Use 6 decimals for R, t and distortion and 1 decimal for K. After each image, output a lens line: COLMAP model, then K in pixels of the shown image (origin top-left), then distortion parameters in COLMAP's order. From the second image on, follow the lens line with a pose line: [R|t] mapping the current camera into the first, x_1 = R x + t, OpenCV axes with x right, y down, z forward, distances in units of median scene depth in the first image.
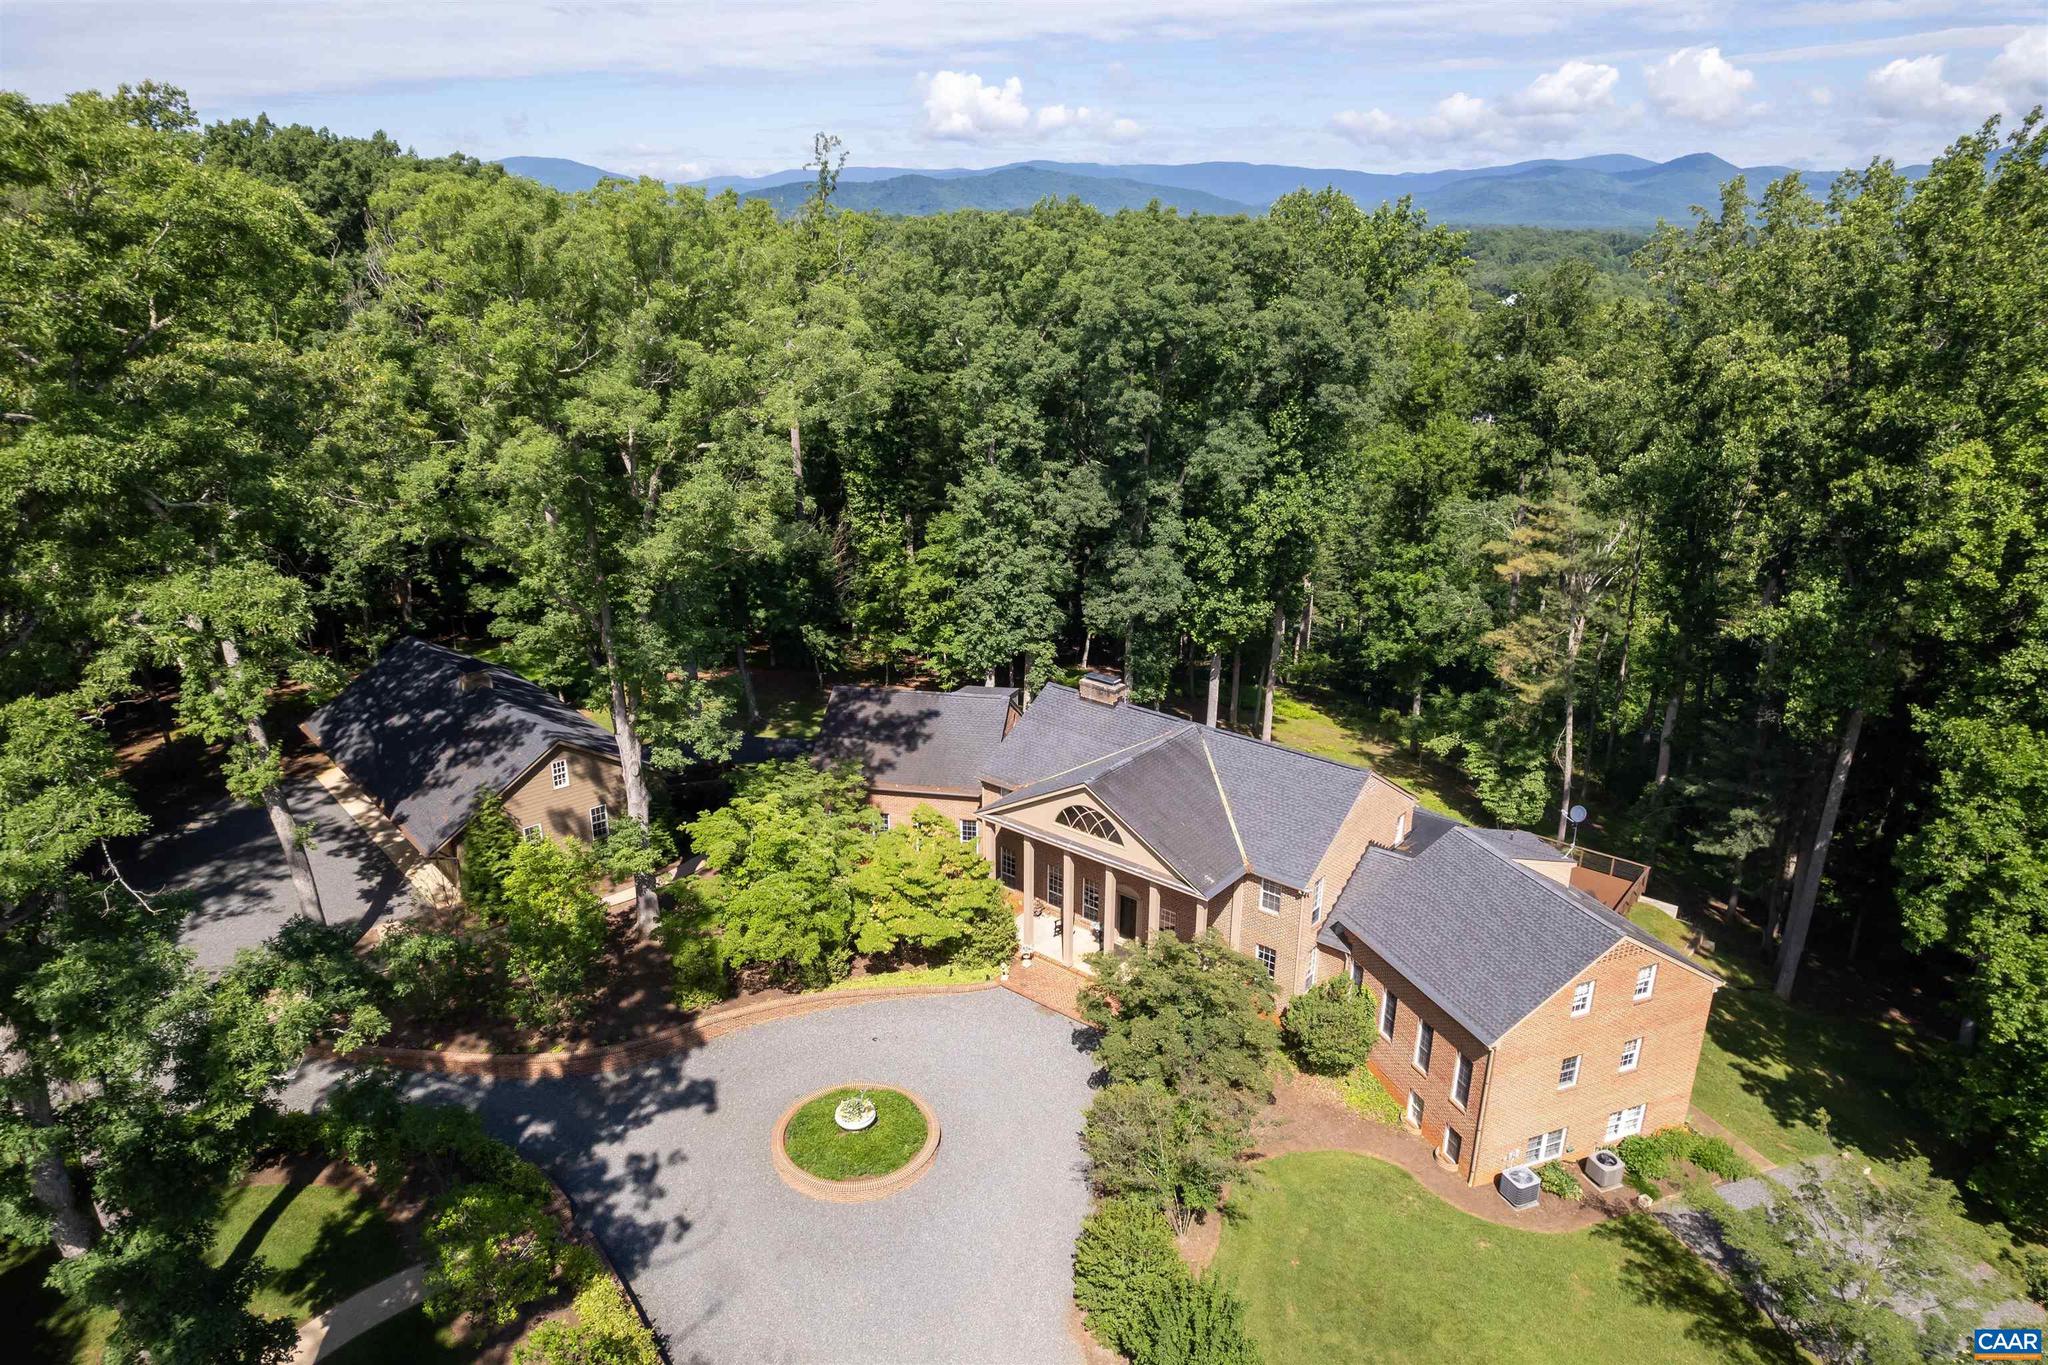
lens RADIAL K [[1300.9, 0, 1024.0], [0, 1300.9, 682.5], [0, 0, 1]] dist [-0.080069, 0.067145]
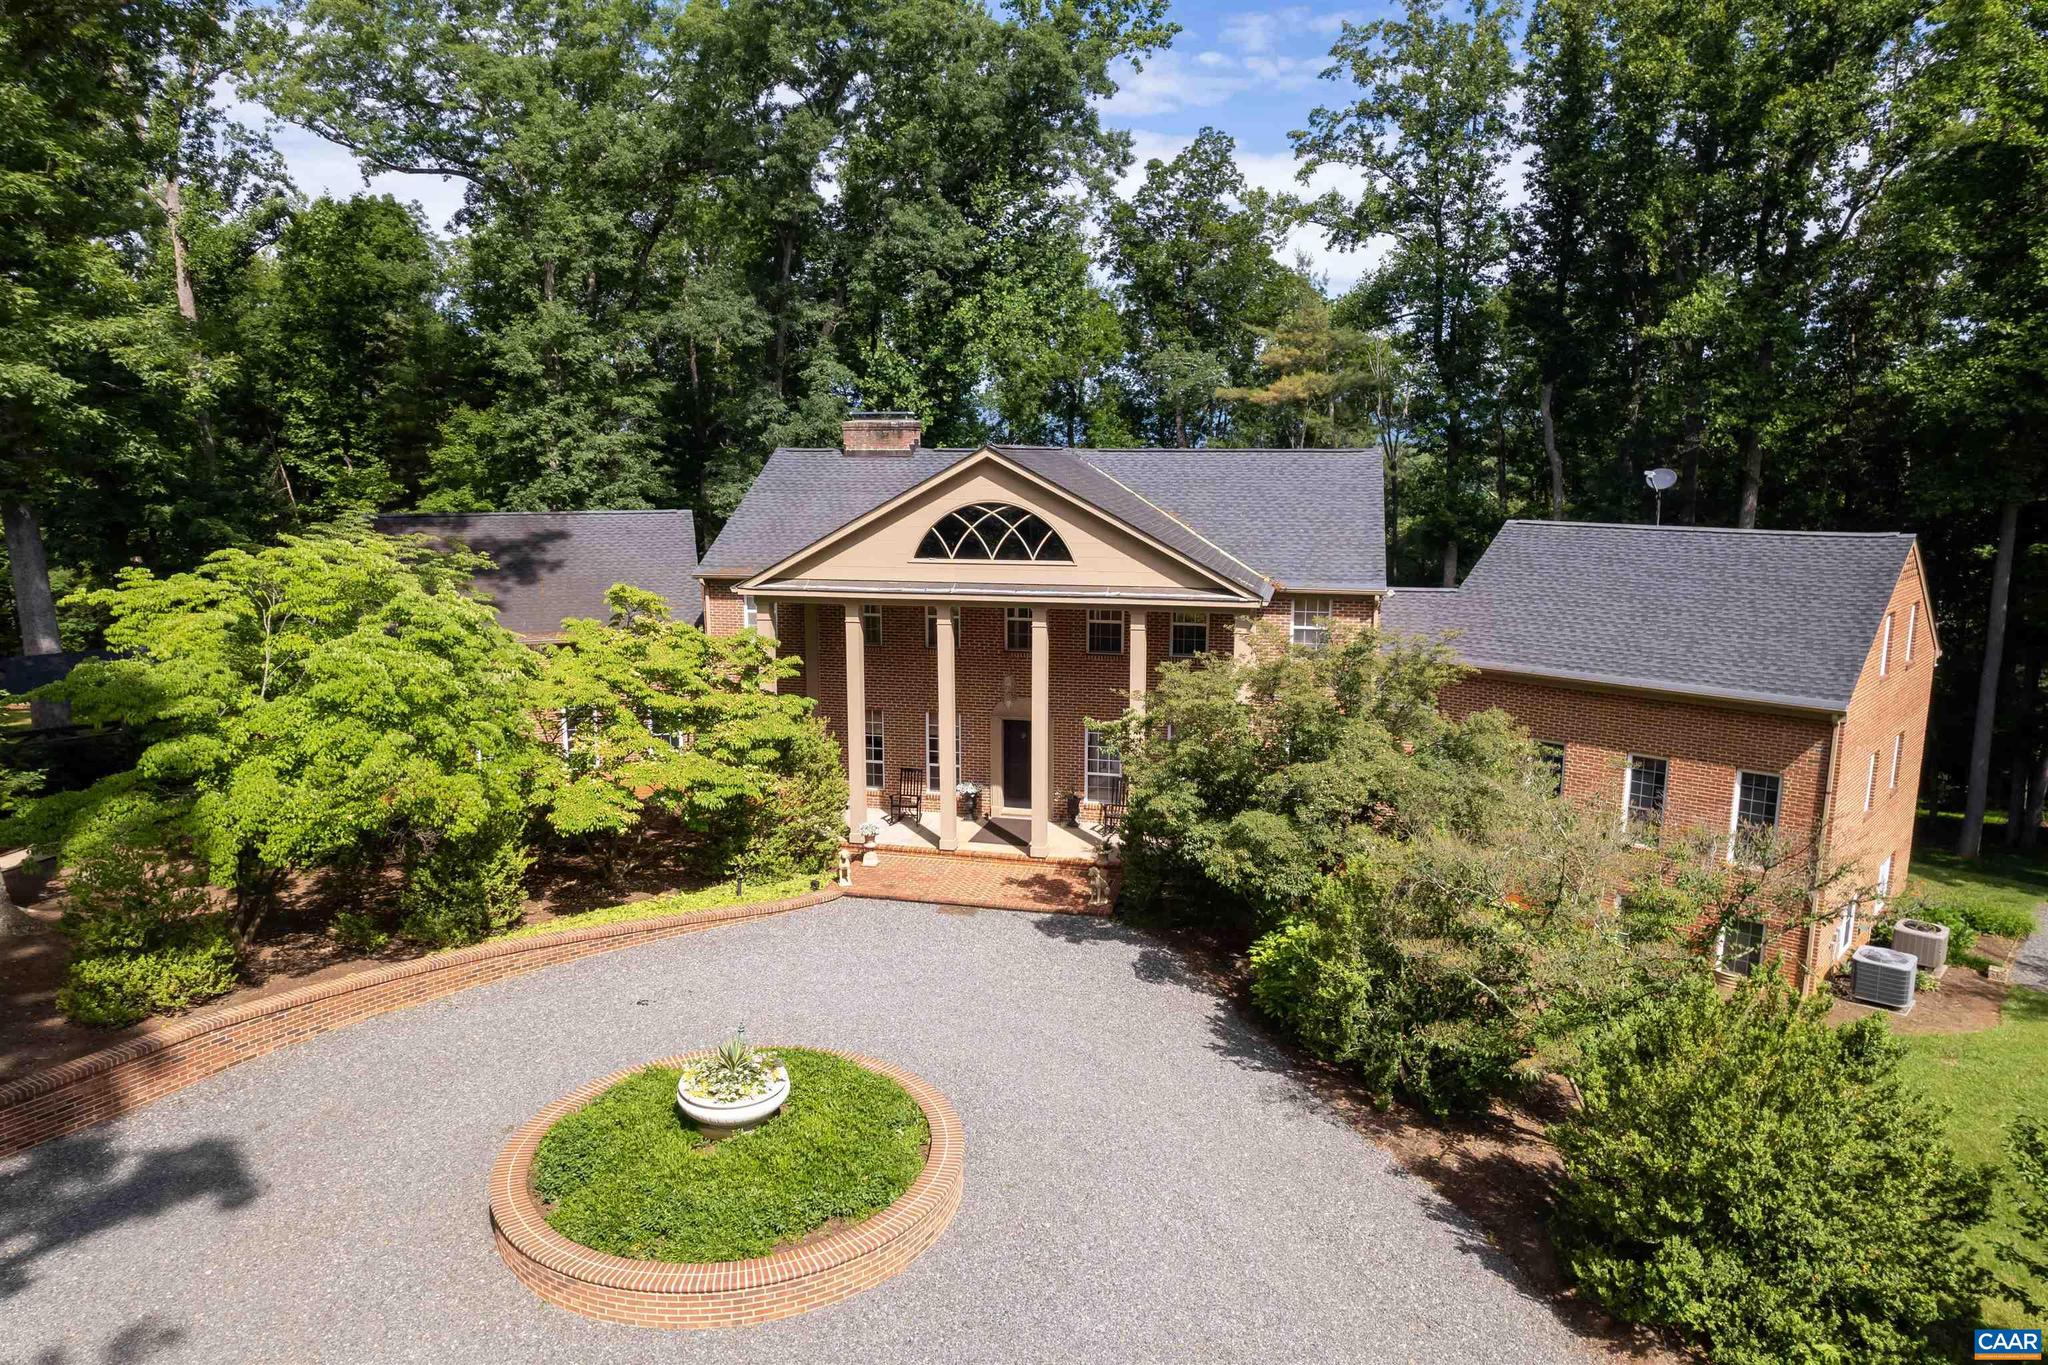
lens RADIAL K [[1301.2, 0, 1024.0], [0, 1301.2, 682.5], [0, 0, 1]] dist [-0.075252, 0.066040]
pose [[0.898549, -0.077636, 0.431951, -0.164080], [0.149127, 0.979678, -0.134135, 0.231526], [-0.412760, 0.184943, 0.891866, 0.523598]]
